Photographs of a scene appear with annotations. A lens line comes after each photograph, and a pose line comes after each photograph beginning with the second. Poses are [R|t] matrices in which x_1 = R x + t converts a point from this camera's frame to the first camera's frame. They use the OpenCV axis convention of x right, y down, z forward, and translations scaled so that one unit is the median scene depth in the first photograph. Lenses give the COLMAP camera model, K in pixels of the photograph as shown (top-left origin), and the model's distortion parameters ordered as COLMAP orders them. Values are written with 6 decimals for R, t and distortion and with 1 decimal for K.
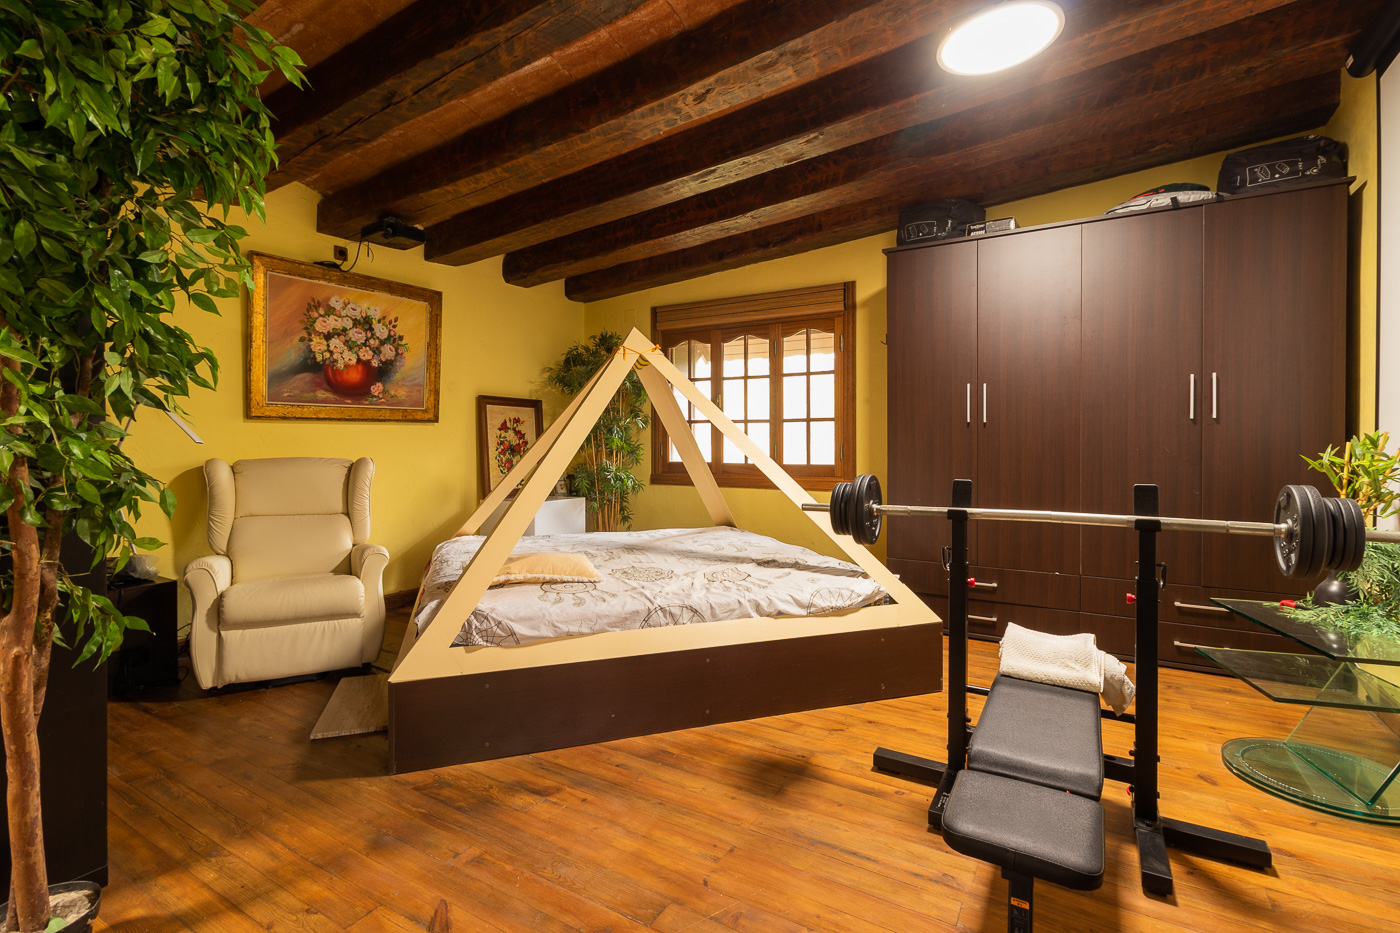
lens RADIAL K [[644.5, 0, 696.6], [0, 644.5, 443.0], [0, 0, 1]] dist [-0.002633, -0.000467]
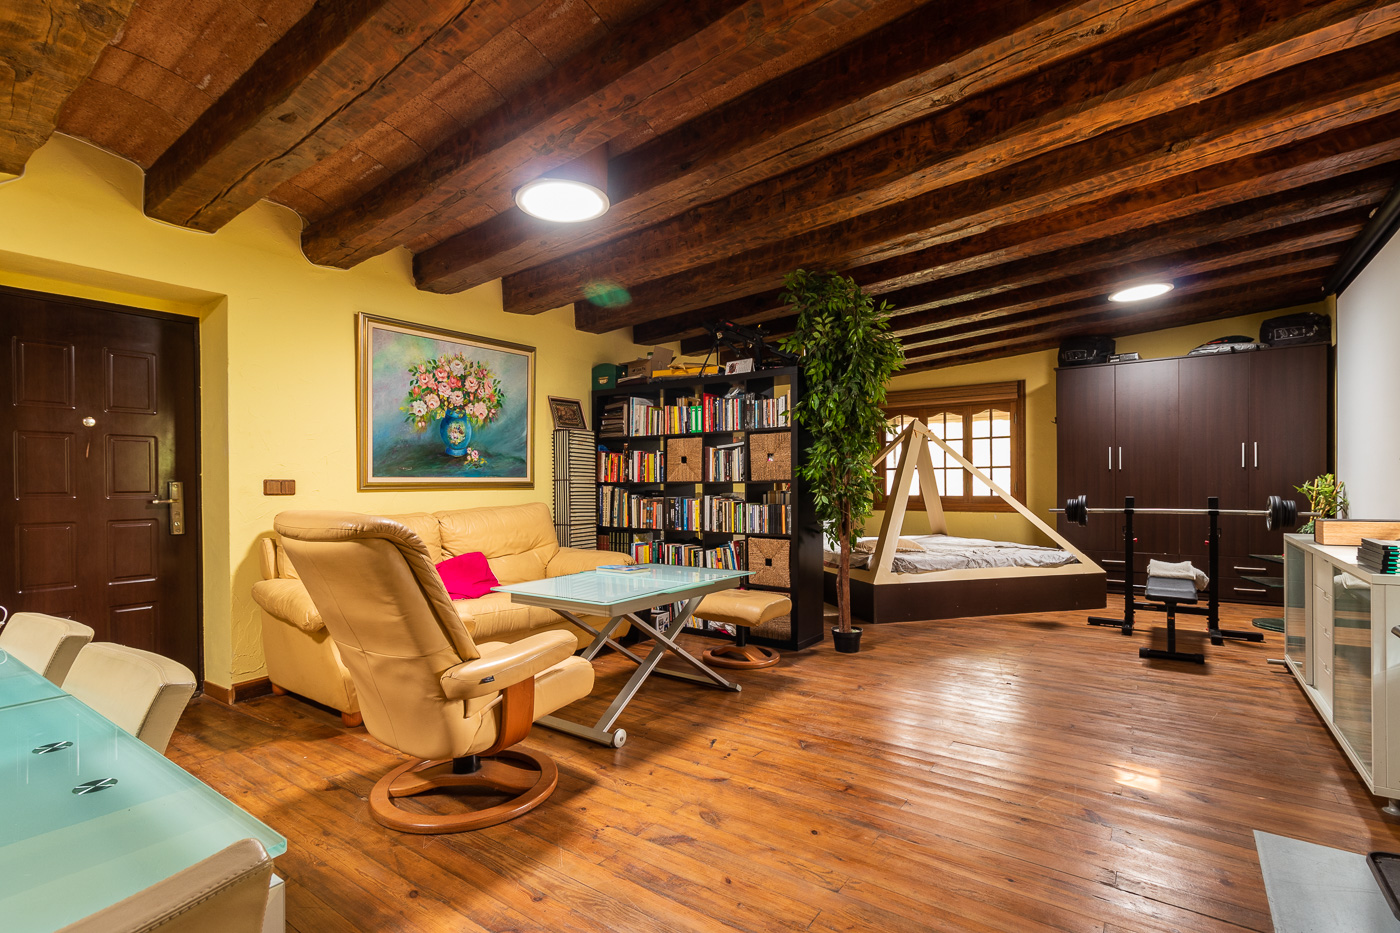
lens RADIAL K [[657.4, 0, 704.0], [0, 657.4, 488.2], [0, 0, 1]] dist [0.000704, 0.000451]
pose [[0.998271, -0.000702, -0.058783, -0.622734], [0.001074, 0.999980, 0.006294, 0.006329], [0.058777, -0.006346, 0.998251, -0.921134]]
